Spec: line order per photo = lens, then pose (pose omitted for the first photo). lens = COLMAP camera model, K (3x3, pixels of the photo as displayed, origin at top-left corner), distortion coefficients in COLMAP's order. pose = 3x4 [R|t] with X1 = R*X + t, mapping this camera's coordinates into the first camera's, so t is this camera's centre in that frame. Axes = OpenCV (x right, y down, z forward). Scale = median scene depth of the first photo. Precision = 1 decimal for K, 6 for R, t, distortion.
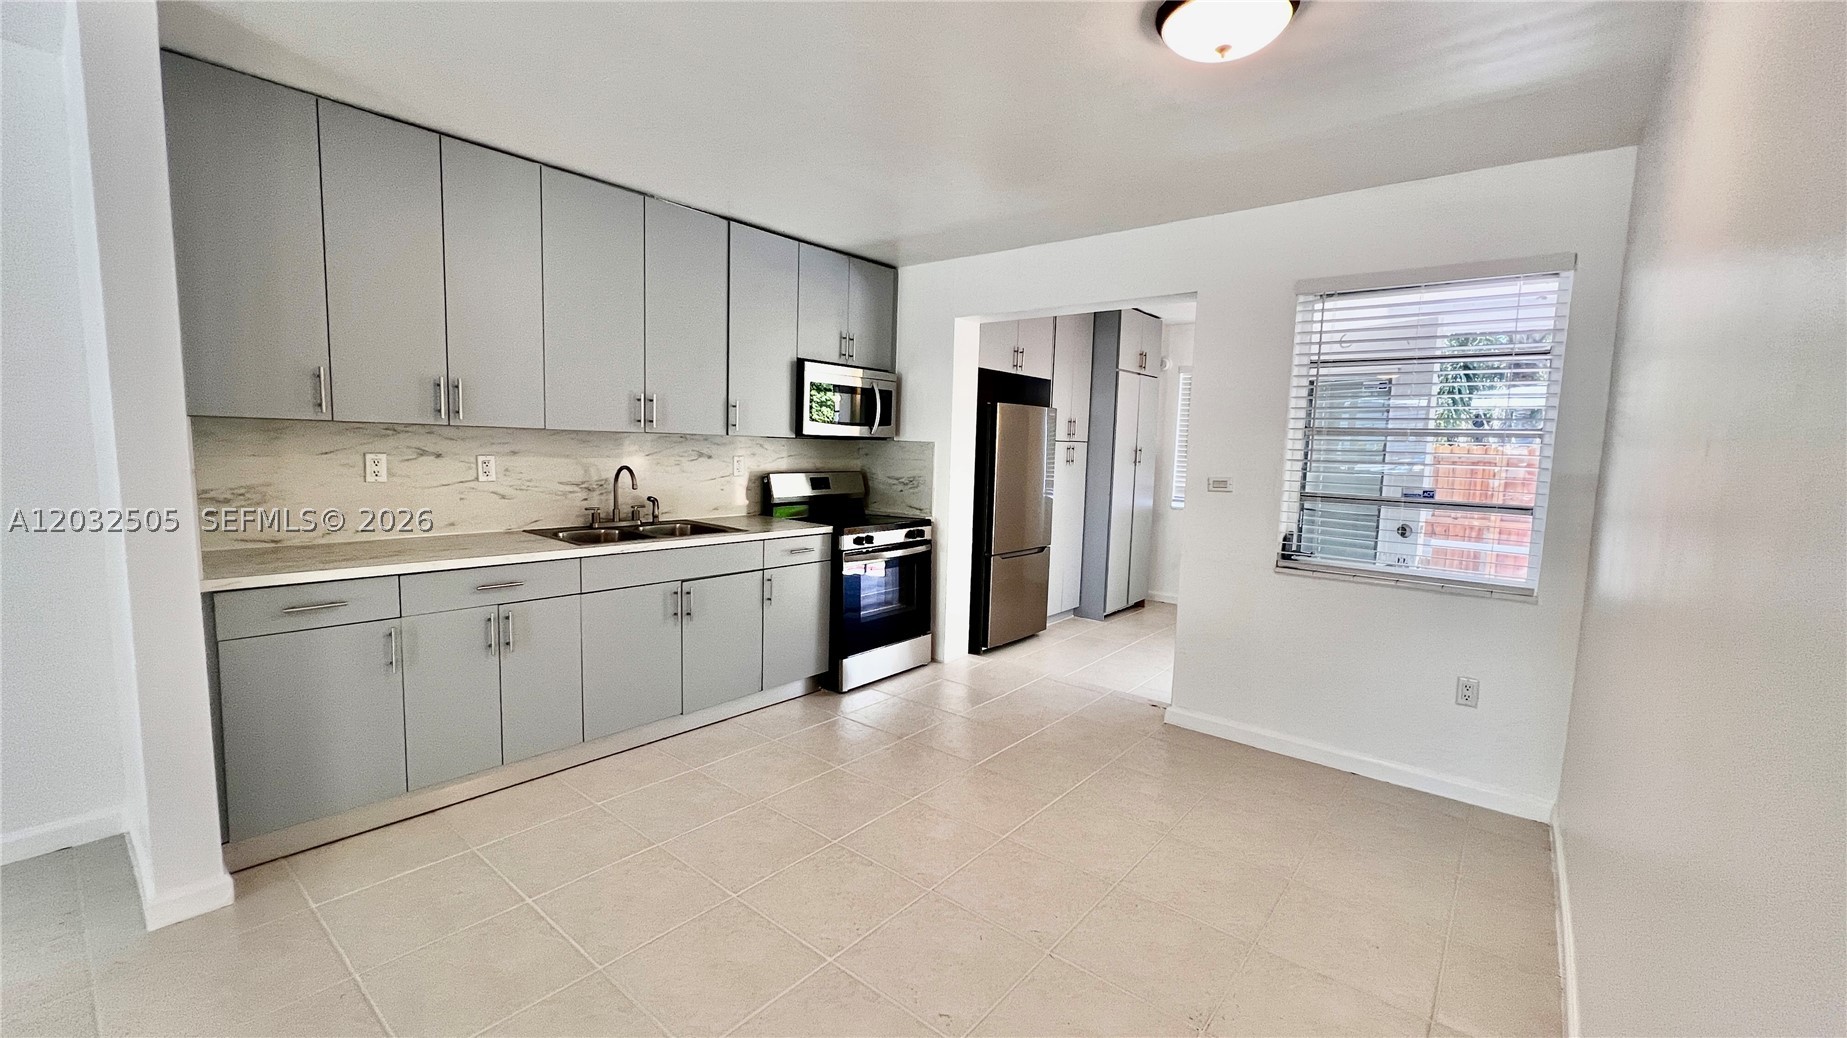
lens RADIAL K [[747.0, 0, 921.6], [0, 747.0, 514.5], [0, 0, 1]] dist [0.001771, 0.000221]
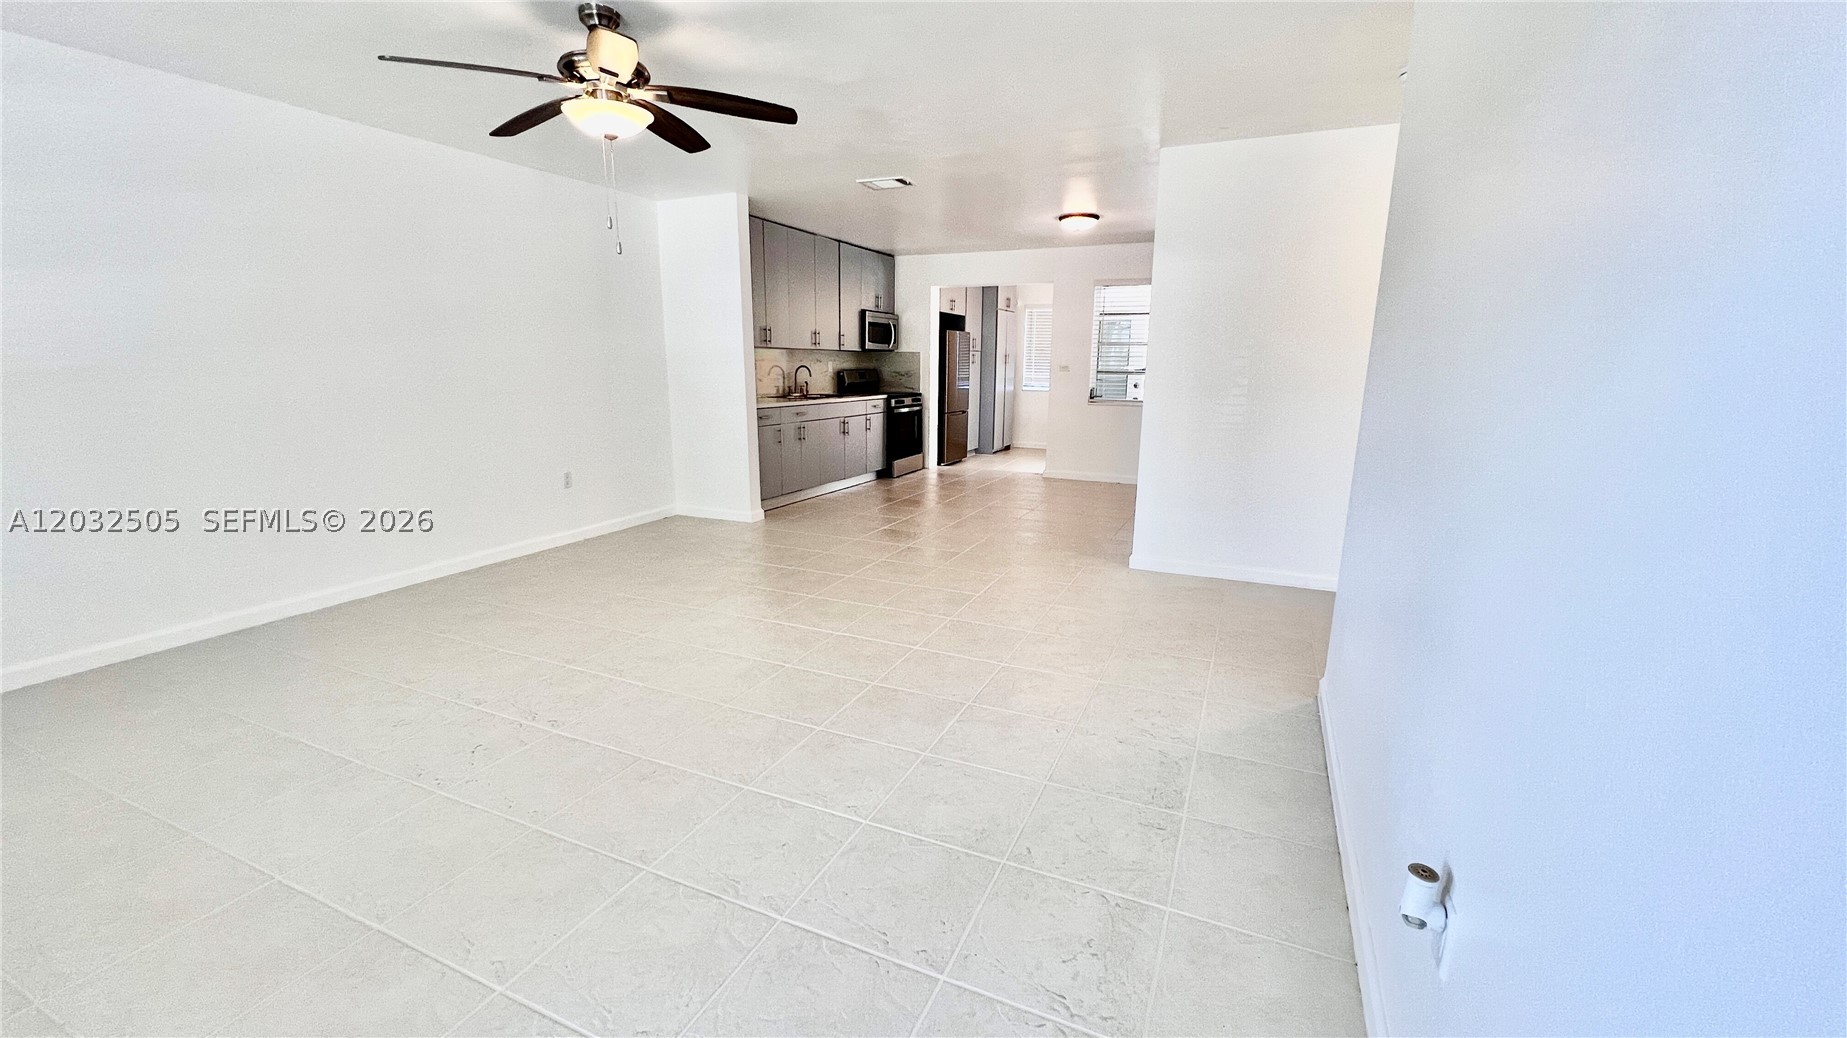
lens RADIAL K [[747.0, 0, 920.4], [0, 747.0, 518.8], [0, 0, 1]] dist [0.001771, 0.000221]
pose [[0.966642, -0.071609, 0.245919, -0.590565], [0.042214, 0.991534, 0.122793, 0.111204], [-0.252630, -0.108315, 0.961481, -1.078503]]
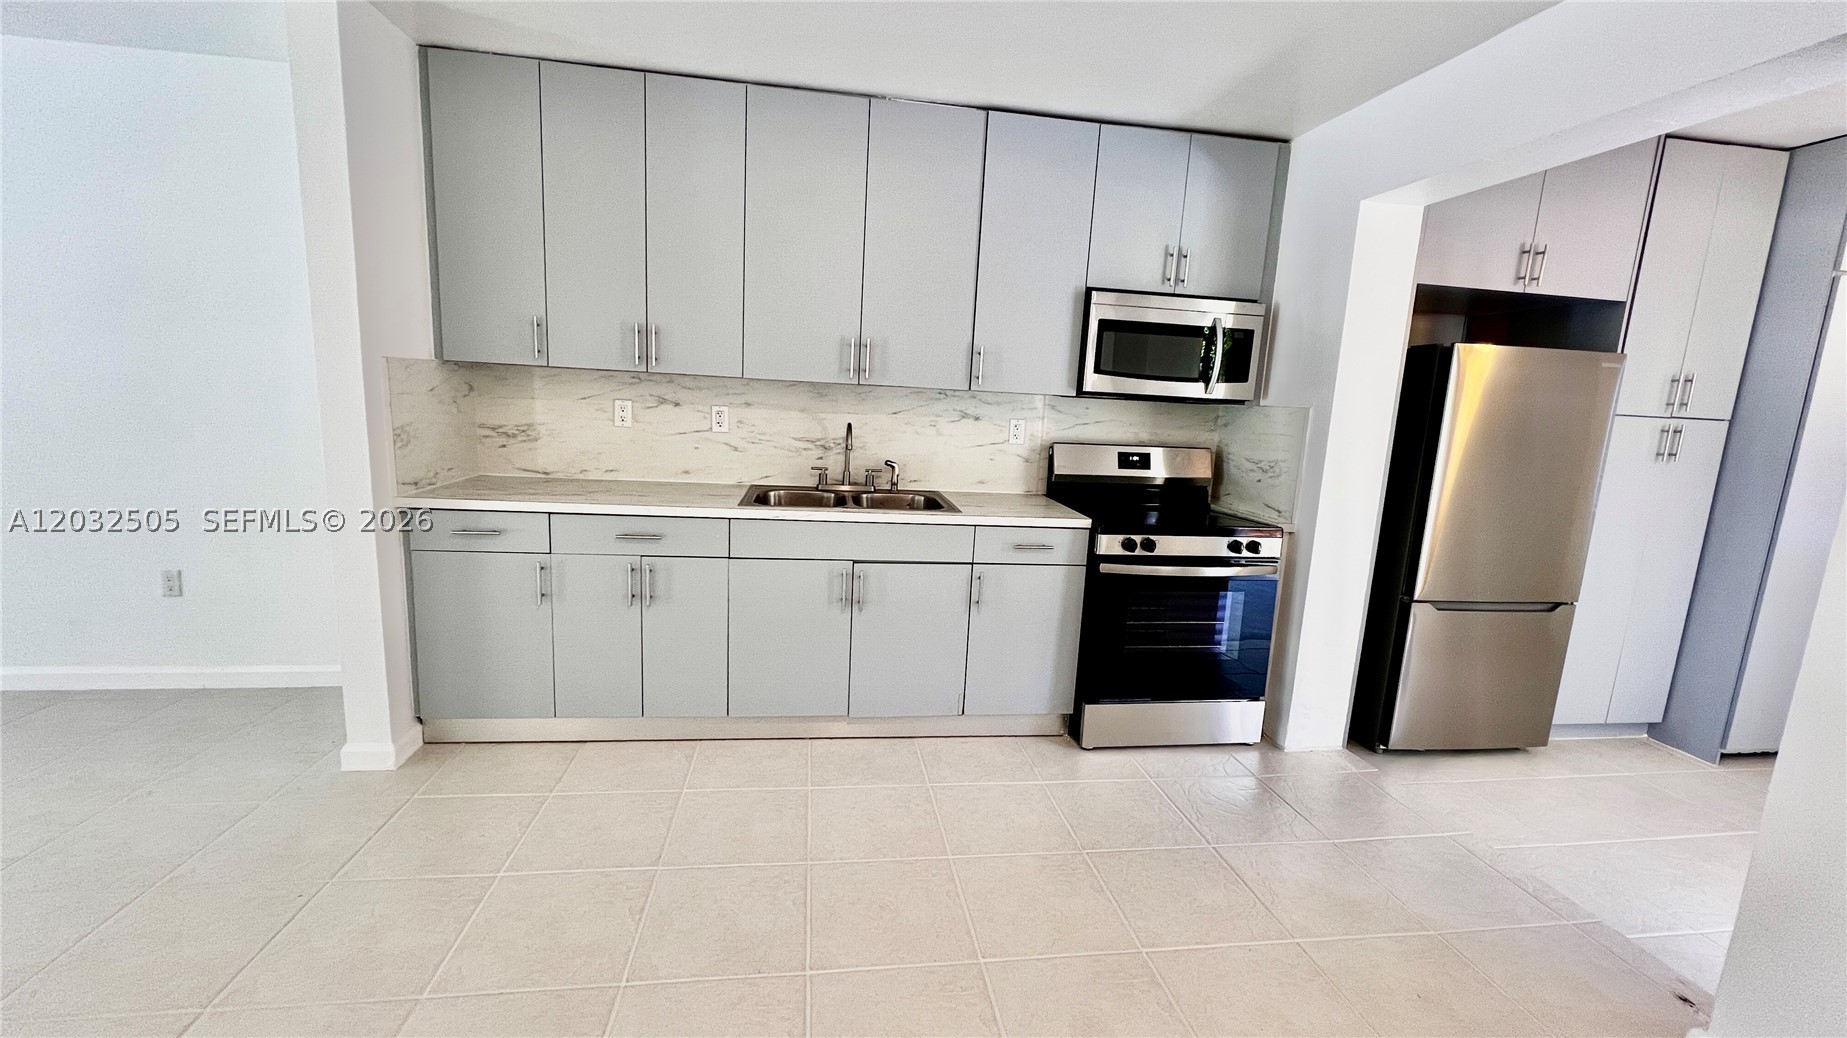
lens RADIAL K [[798.0, 0, 924.0], [0, 798.0, 522.0], [0, 0, 1]] dist [0.002572, 0.000826]
pose [[0.748311, 0.113449, -0.653574, 0.279502], [-0.091964, 0.993495, 0.067159, -0.019451], [0.656942, 0.009849, 0.753877, 0.335197]]
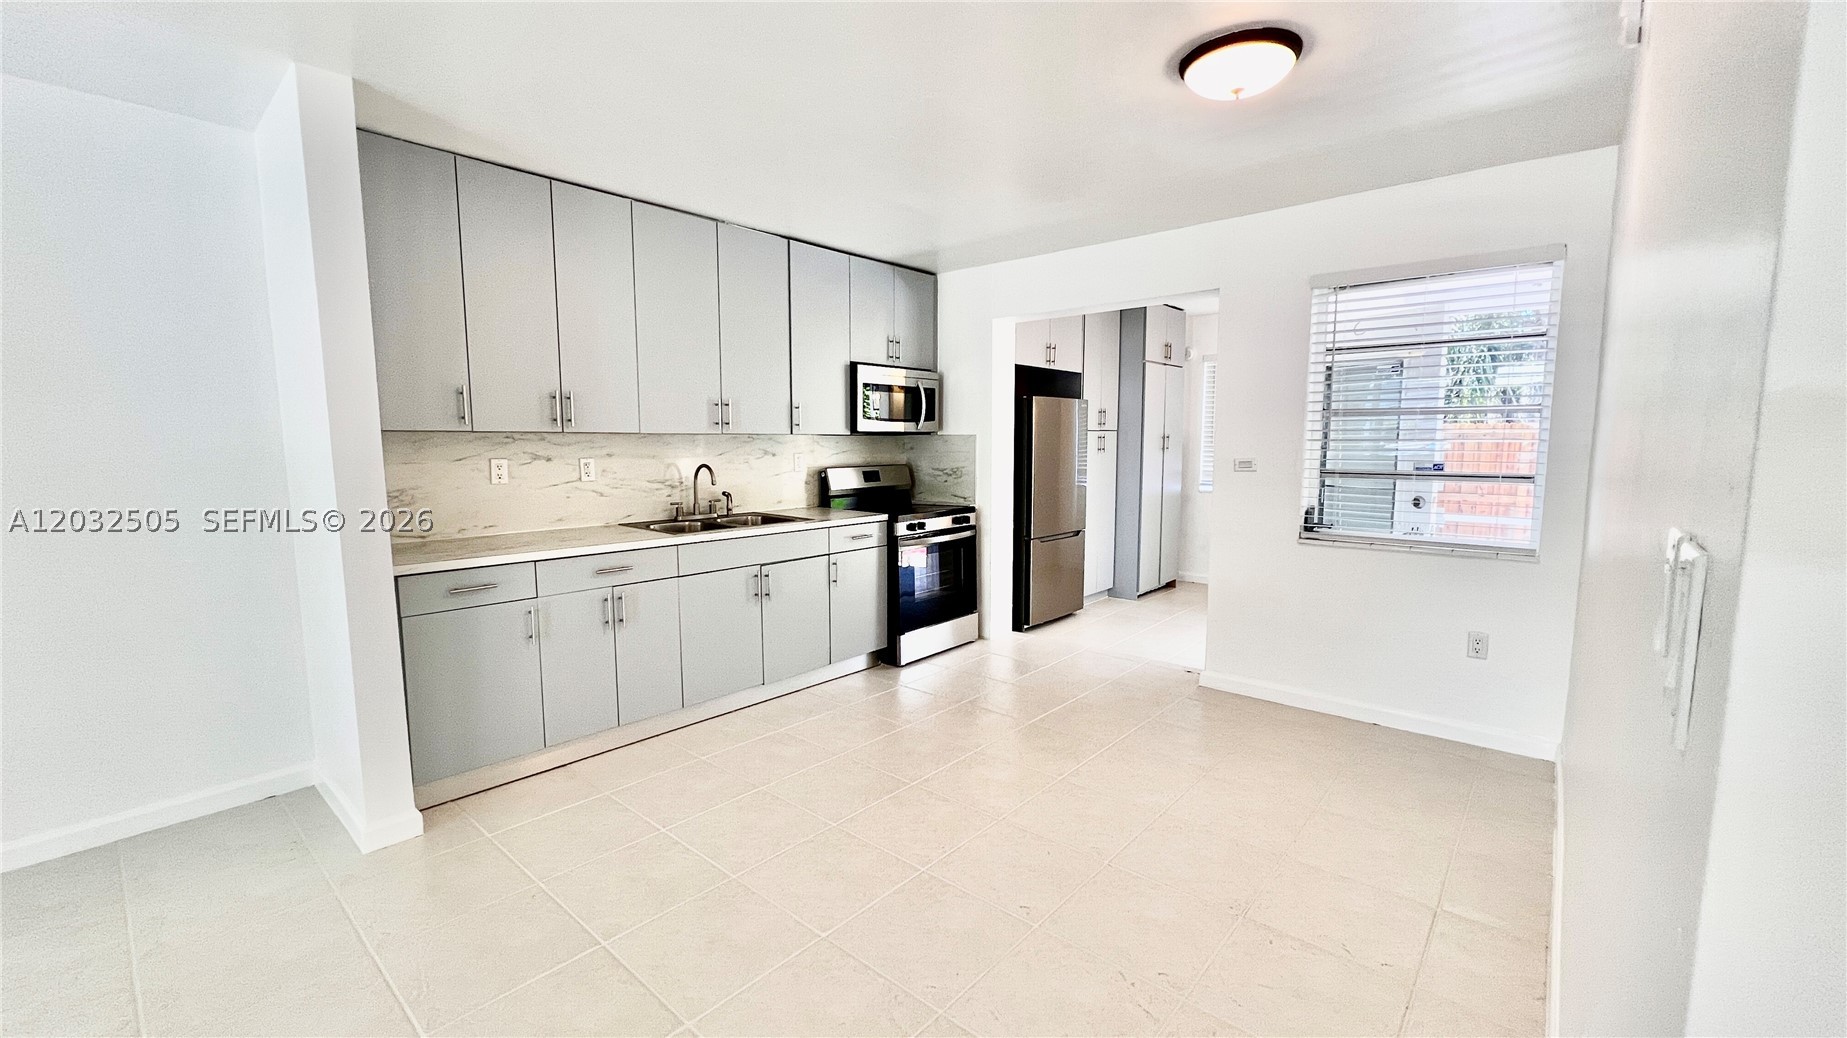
lens RADIAL K [[747.0, 0, 920.1], [0, 747.0, 515.8], [0, 0, 1]] dist [0.001771, 0.000221]
pose [[0.999051, -0.028043, -0.033314, -0.037903], [0.028282, 0.999577, 0.006730, 0.012798], [0.033111, -0.007666, 0.999422, -0.098894]]
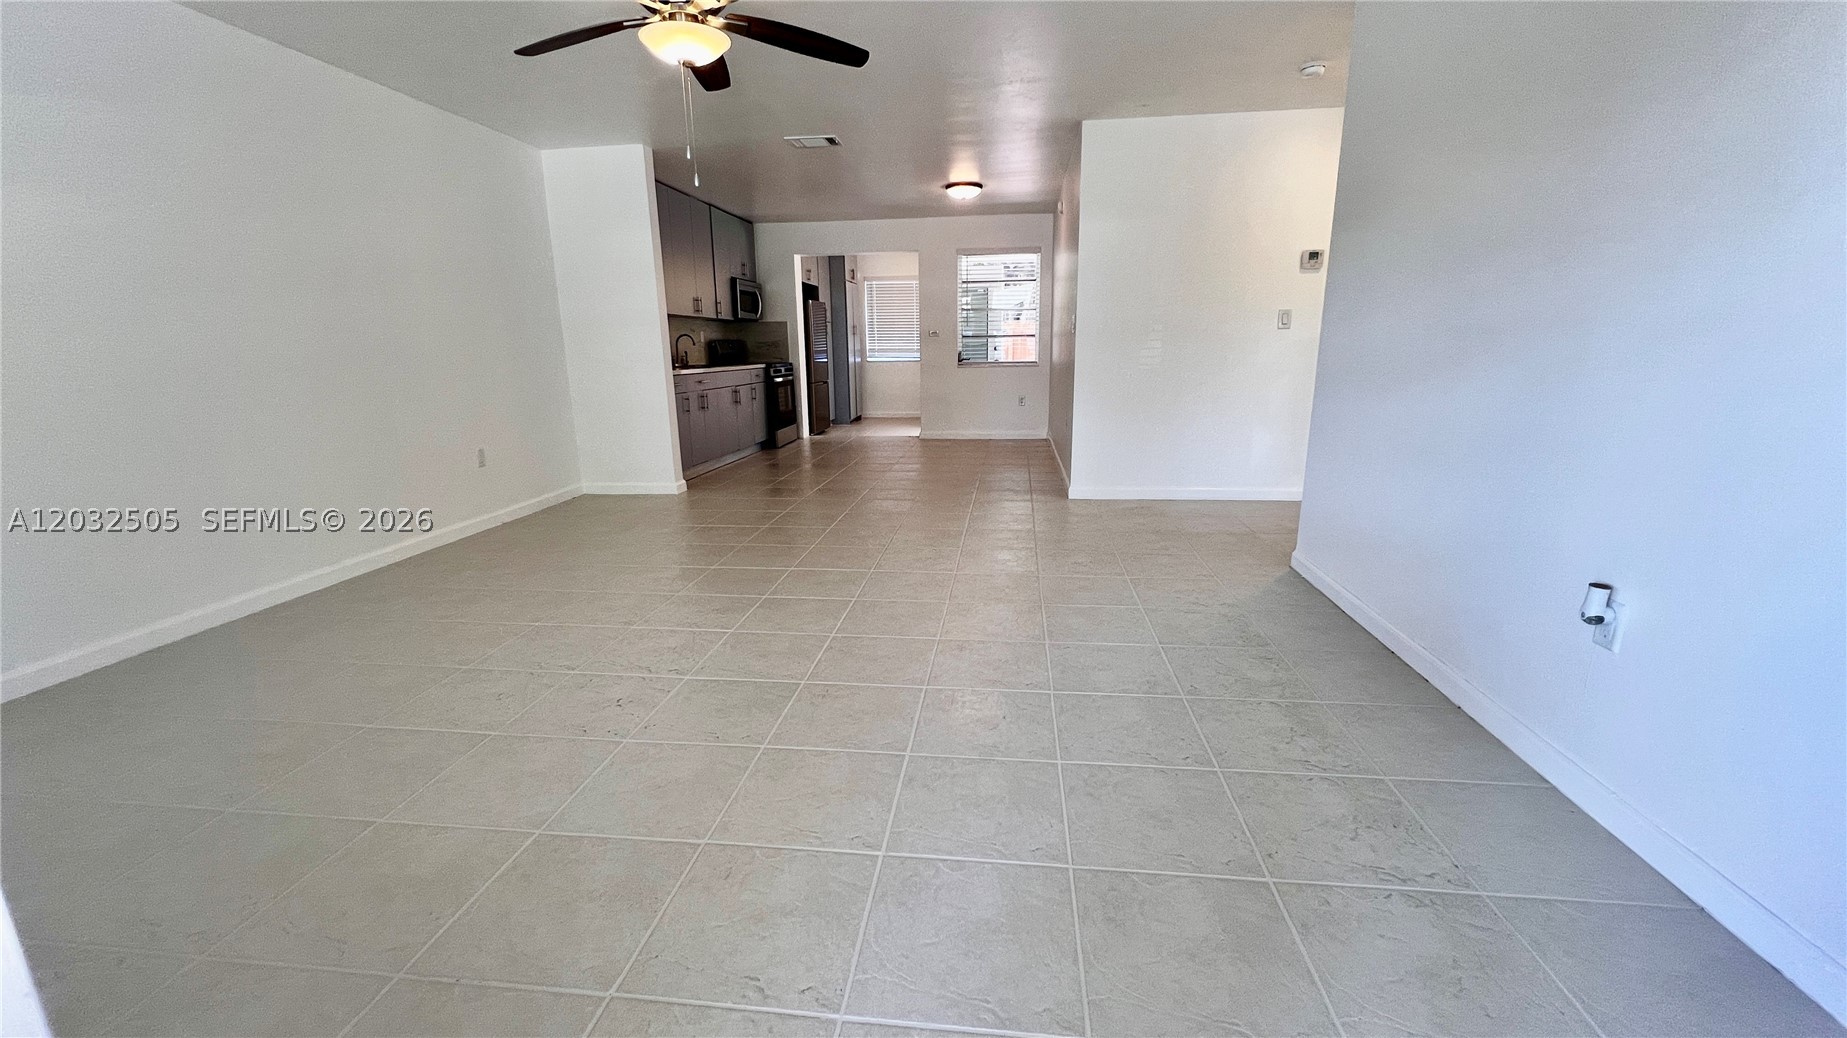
lens RADIAL K [[747.0, 0, 925.3], [0, 747.0, 517.1], [0, 0, 1]] dist [0.001771, 0.000221]
pose [[0.843817, -0.159897, 0.512255, -0.905180], [0.089344, 0.983114, 0.159701, 0.146825], [-0.529141, -0.088991, 0.843854, -1.019634]]
